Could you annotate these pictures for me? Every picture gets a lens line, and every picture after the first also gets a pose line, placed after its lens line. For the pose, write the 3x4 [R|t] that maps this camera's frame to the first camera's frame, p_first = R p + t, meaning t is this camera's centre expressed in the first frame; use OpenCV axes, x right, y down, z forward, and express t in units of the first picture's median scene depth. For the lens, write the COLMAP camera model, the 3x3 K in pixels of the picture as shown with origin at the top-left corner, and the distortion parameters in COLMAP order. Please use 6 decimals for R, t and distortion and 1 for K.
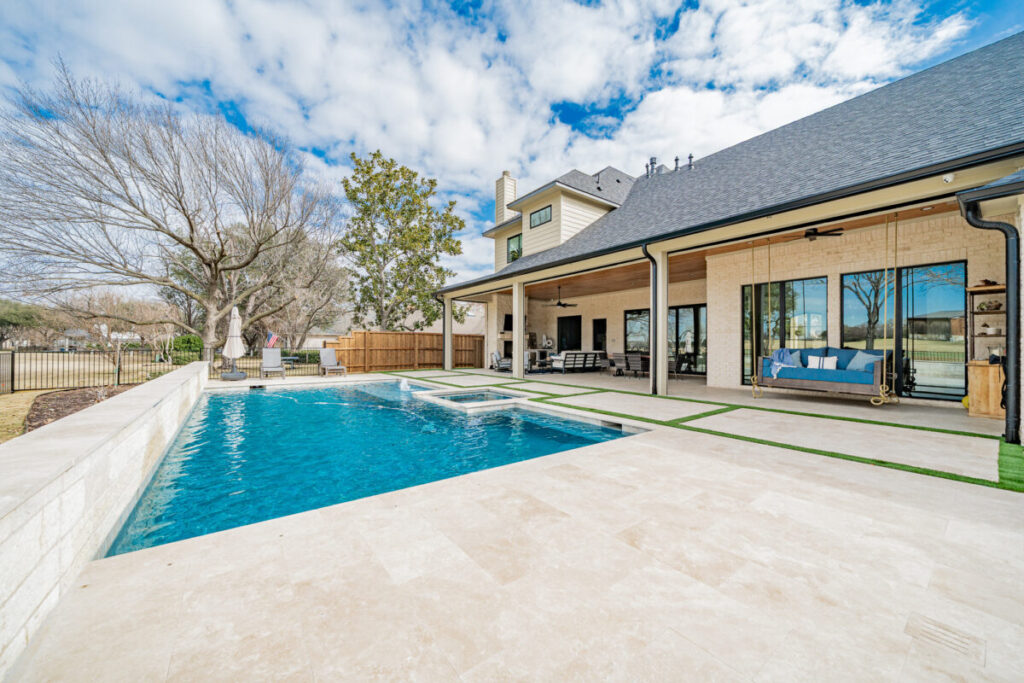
lens RADIAL K [[371.6, 0, 512.0], [0, 371.6, 341.5], [0, 0, 1]] dist [0.000351, -0.000098]
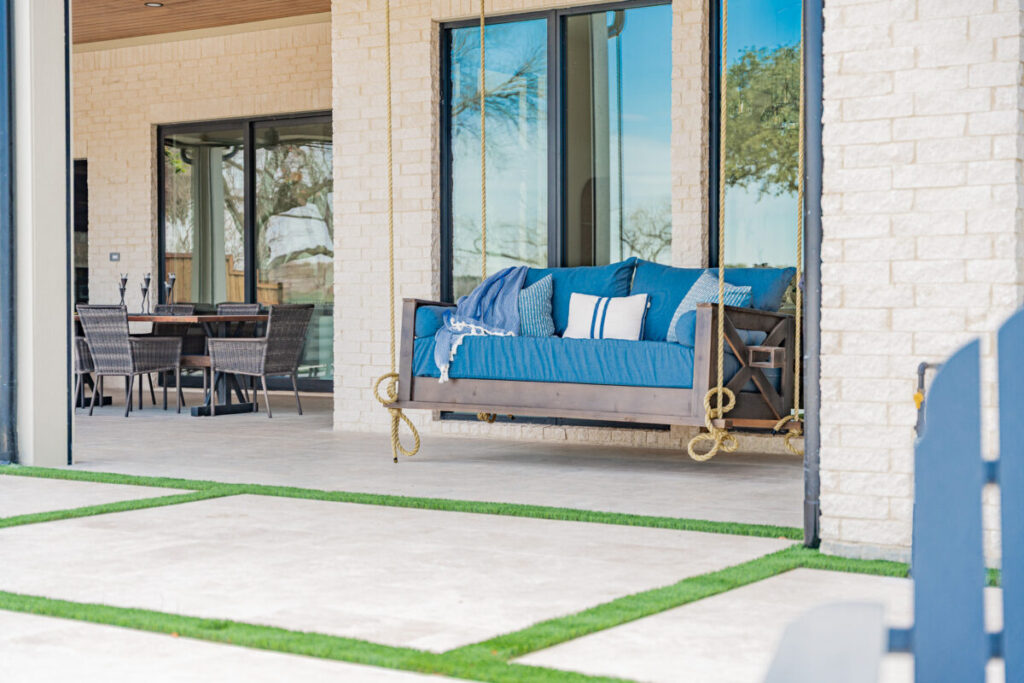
lens RADIAL K [[1683.7, 0, 512.0], [0, 1683.7, 341.5], [0, 0, 1]] dist [0.017445, 0.093839]
pose [[0.948116, -0.012390, 0.317684, 0.175179], [0.002304, 0.999482, 0.032105, 0.015962], [-0.317917, -0.029707, 0.947653, -0.054093]]
